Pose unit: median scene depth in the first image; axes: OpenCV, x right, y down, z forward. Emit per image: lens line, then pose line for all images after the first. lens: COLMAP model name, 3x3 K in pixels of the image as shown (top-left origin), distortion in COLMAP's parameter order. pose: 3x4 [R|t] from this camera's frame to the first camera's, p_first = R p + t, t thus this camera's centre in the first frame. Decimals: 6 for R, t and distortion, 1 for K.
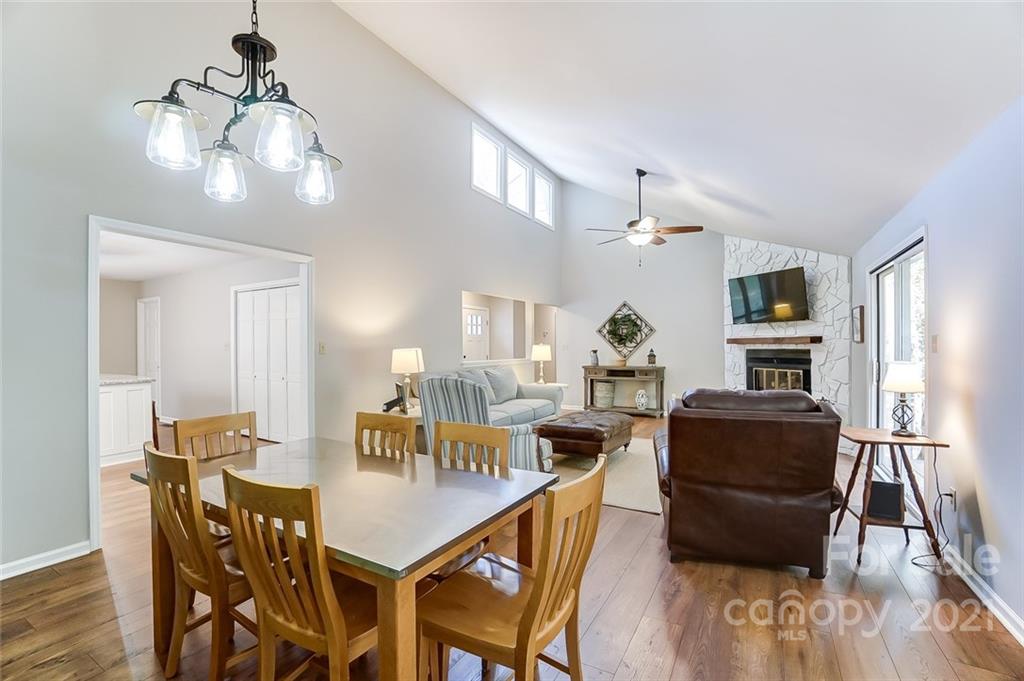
lens RADIAL K [[451.0, 0, 499.9], [0, 451.0, 345.1], [0, 0, 1]] dist [-0.053706, 0.000077]
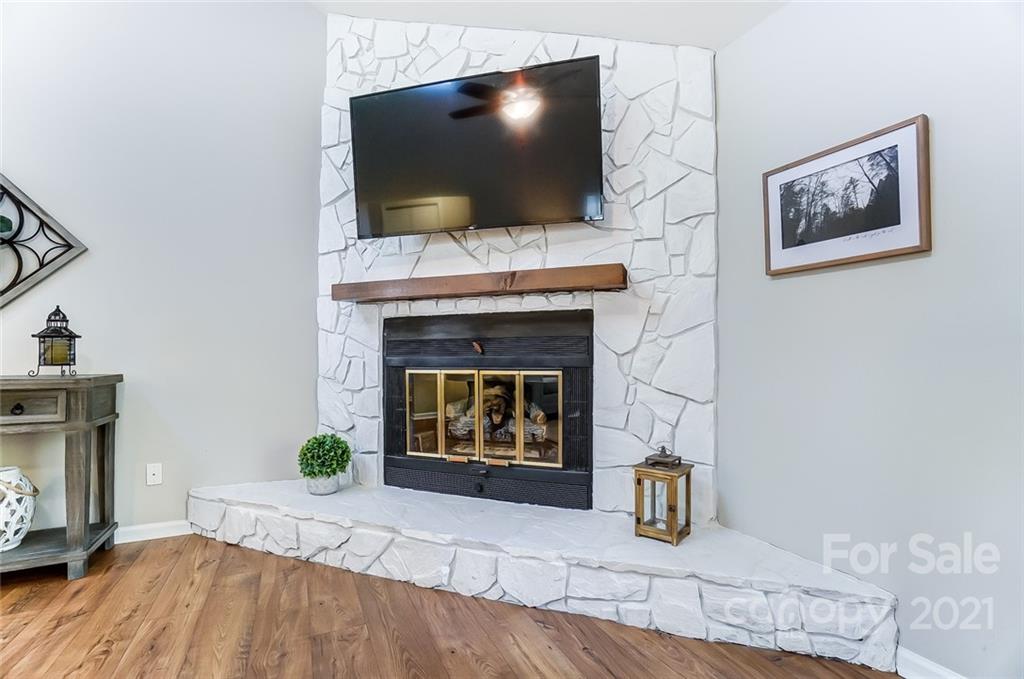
lens RADIAL K [[451.0, 0, 504.4], [0, 451.0, 343.8], [0, 0, 1]] dist [-0.035925, 0.001153]
pose [[0.565560, 0.026815, 0.824271, 0.317450], [-0.003268, 0.999536, -0.030274, 0.041539], [-0.824700, 0.014428, 0.565386, 0.728122]]
